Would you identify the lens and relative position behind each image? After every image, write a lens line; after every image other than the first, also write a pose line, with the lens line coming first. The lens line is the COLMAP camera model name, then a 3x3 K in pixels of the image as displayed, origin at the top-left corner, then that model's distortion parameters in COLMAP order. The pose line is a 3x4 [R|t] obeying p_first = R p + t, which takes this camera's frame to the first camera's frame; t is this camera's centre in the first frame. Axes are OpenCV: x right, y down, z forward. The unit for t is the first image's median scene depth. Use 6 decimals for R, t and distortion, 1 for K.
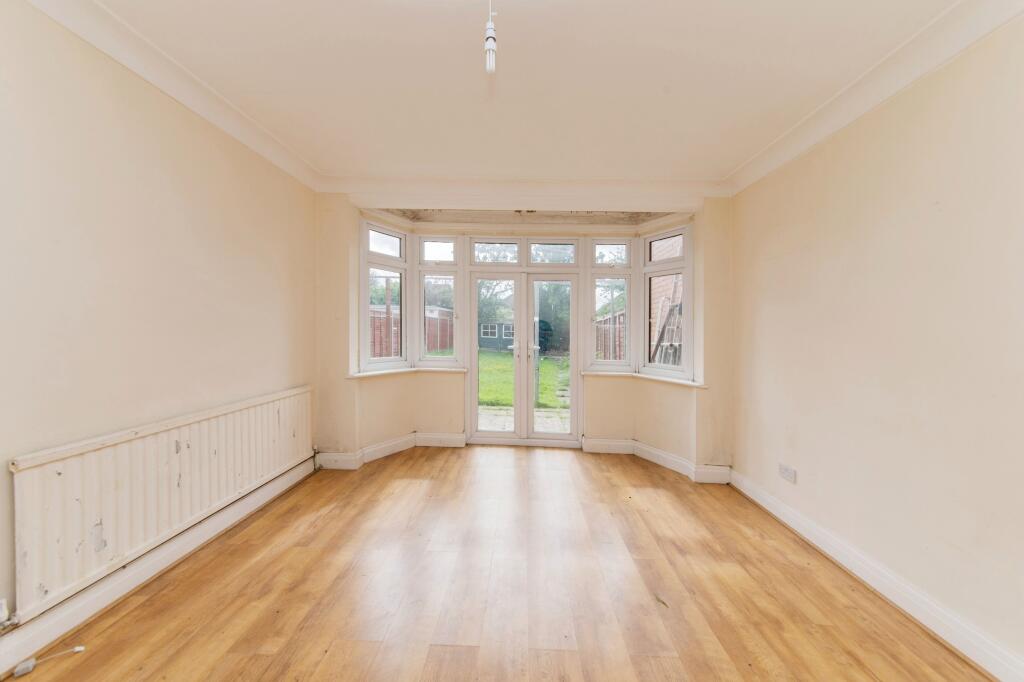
lens RADIAL K [[366.4, 0, 512.2], [0, 366.4, 336.9], [0, 0, 1]] dist [0.009063, -0.001084]
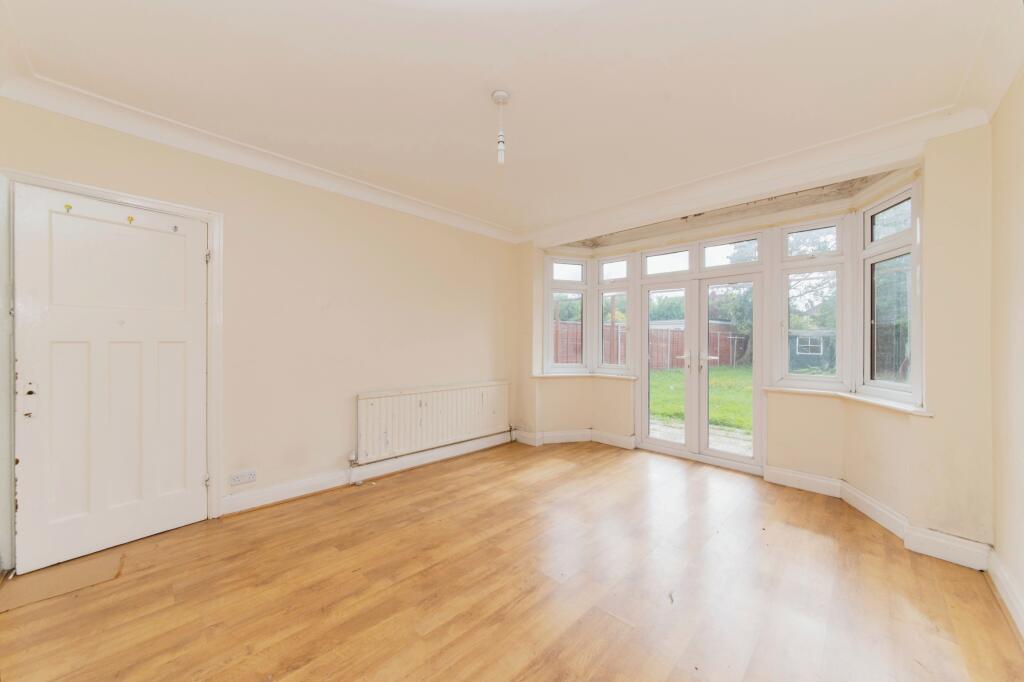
lens RADIAL K [[366.4, 0, 517.9], [0, 366.4, 346.5], [0, 0, 1]] dist [0.009063, -0.001084]
pose [[0.740239, -0.008554, -0.672290, 0.352714], [-0.004102, 0.999843, -0.017237, 0.019907], [0.672332, 0.015517, 0.740088, -0.021254]]
